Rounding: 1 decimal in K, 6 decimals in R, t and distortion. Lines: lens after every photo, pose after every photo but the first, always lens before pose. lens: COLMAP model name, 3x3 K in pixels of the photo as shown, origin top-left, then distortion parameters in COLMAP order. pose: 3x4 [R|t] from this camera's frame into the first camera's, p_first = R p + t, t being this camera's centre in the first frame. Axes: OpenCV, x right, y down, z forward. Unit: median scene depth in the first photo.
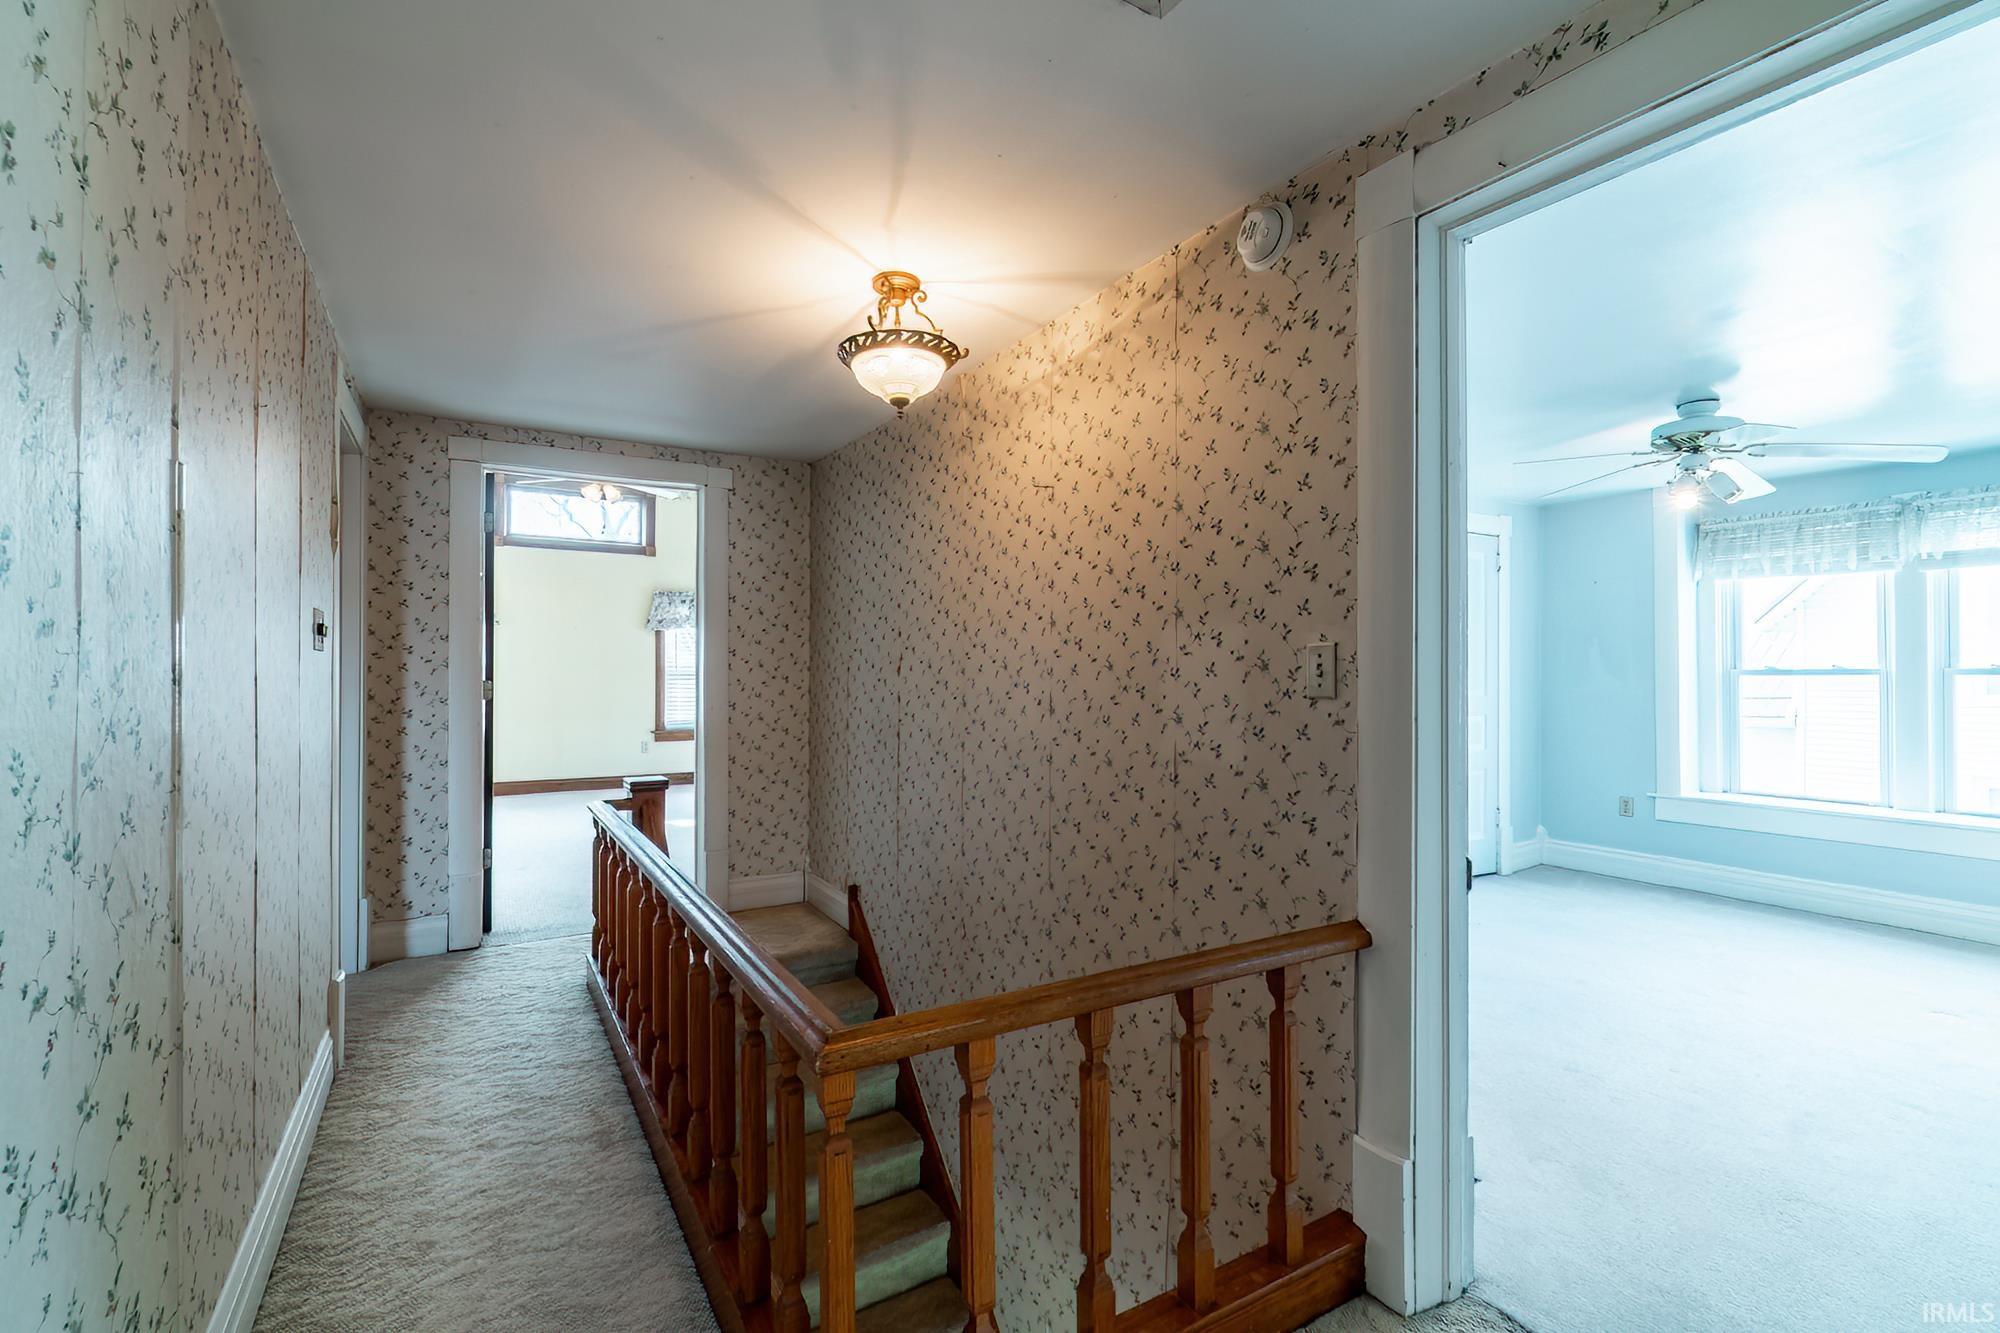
lens RADIAL K [[863.7, 0, 1000.0], [0, 863.7, 666.5], [0, 0, 1]] dist [-0.003920, -0.000537]
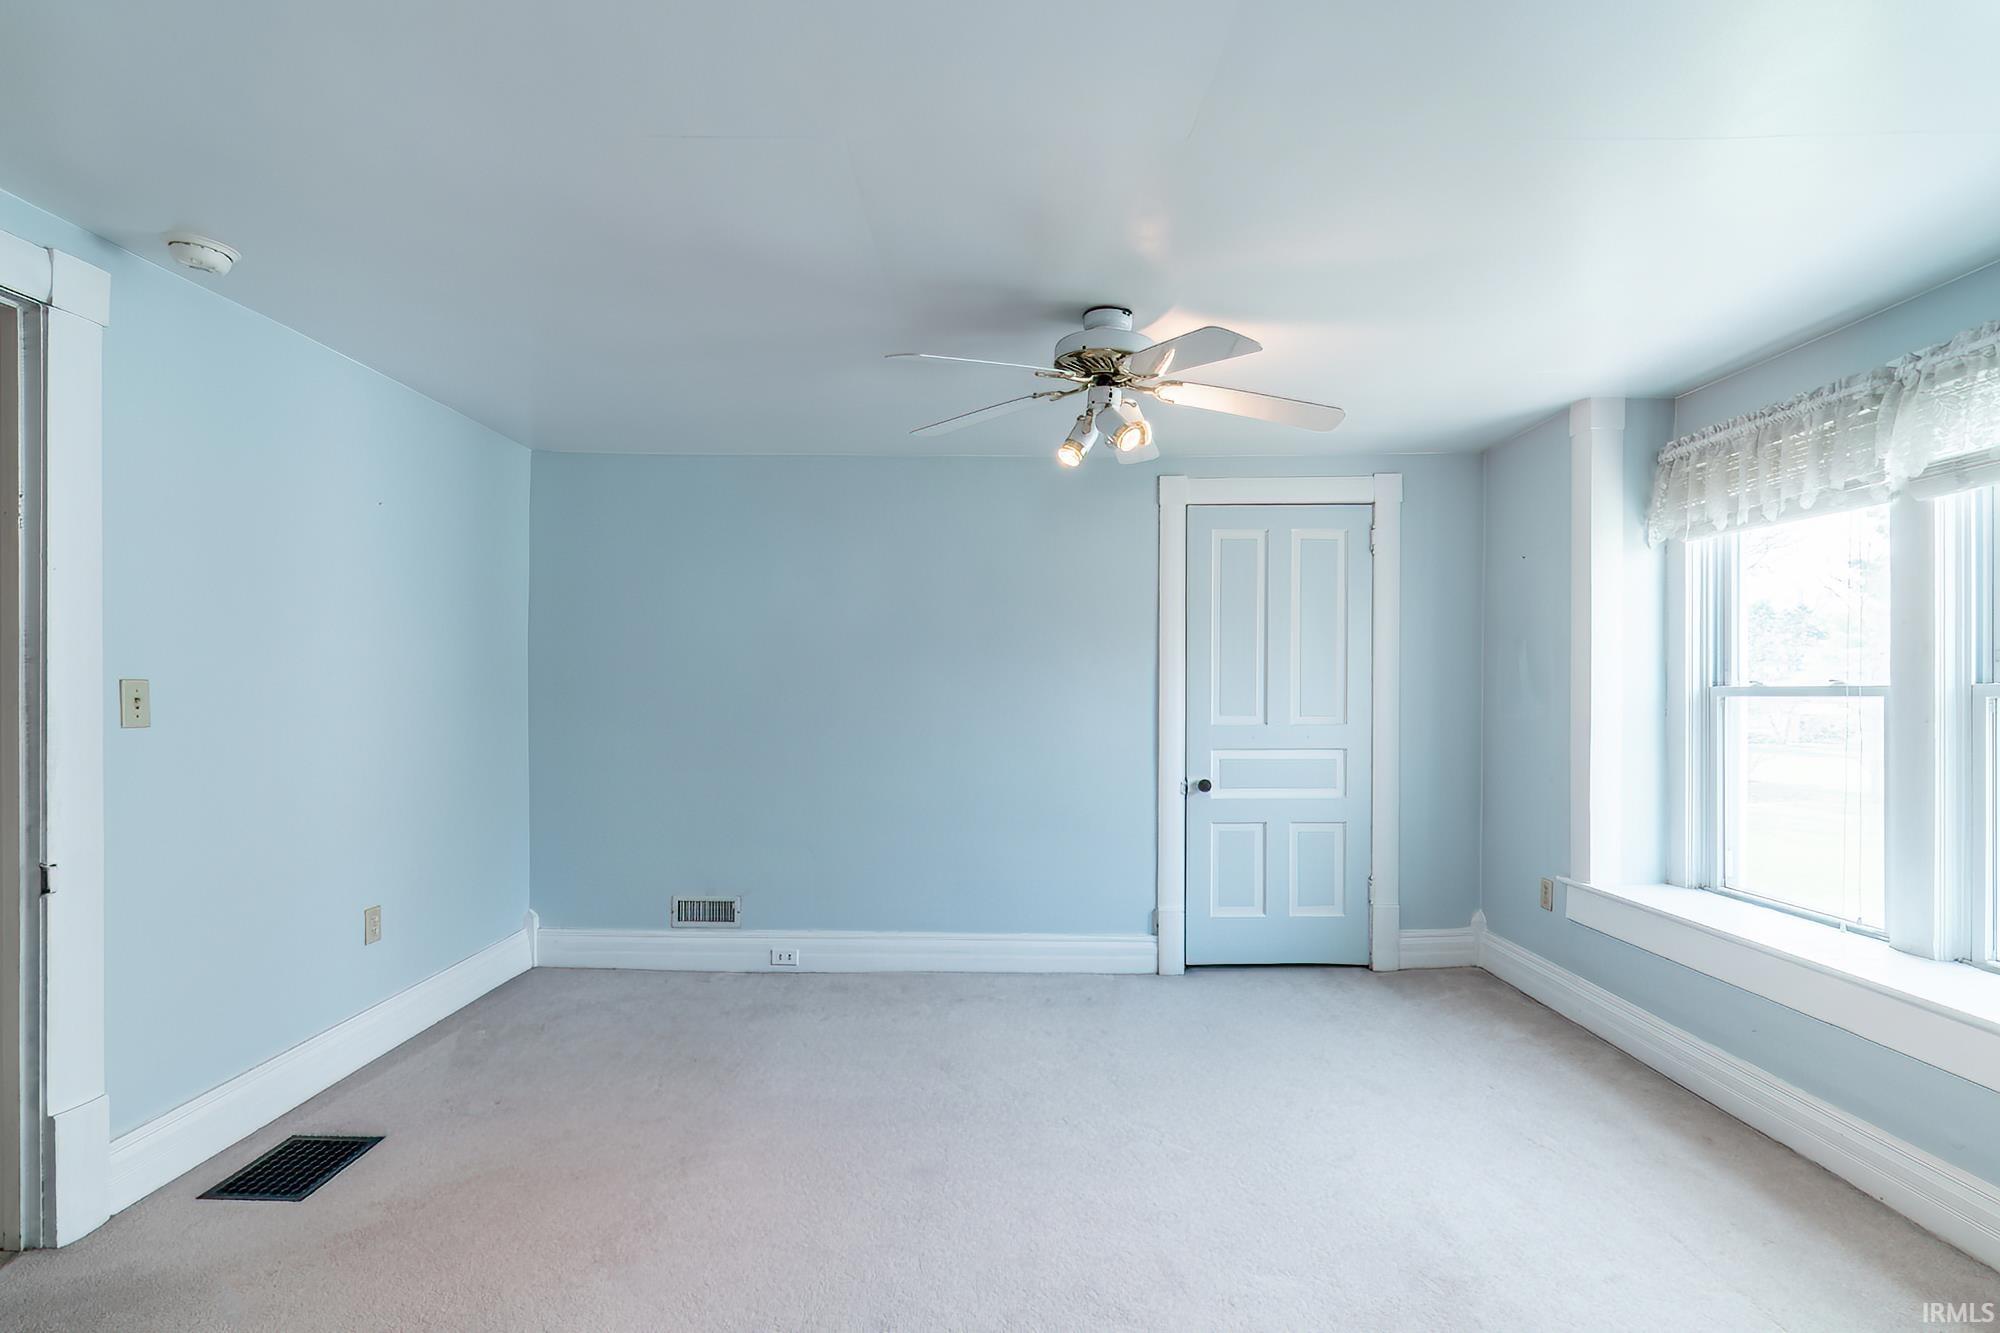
lens RADIAL K [[889.8, 0, 1000.0], [0, 889.8, 666.5], [0, 0, 1]] dist [-0.000487, -0.000006]
pose [[0.872342, -0.002065, -0.488892, 0.728042], [-0.004302, 0.999920, -0.011901, -0.001085], [0.488878, 0.012485, 0.872263, 0.217426]]
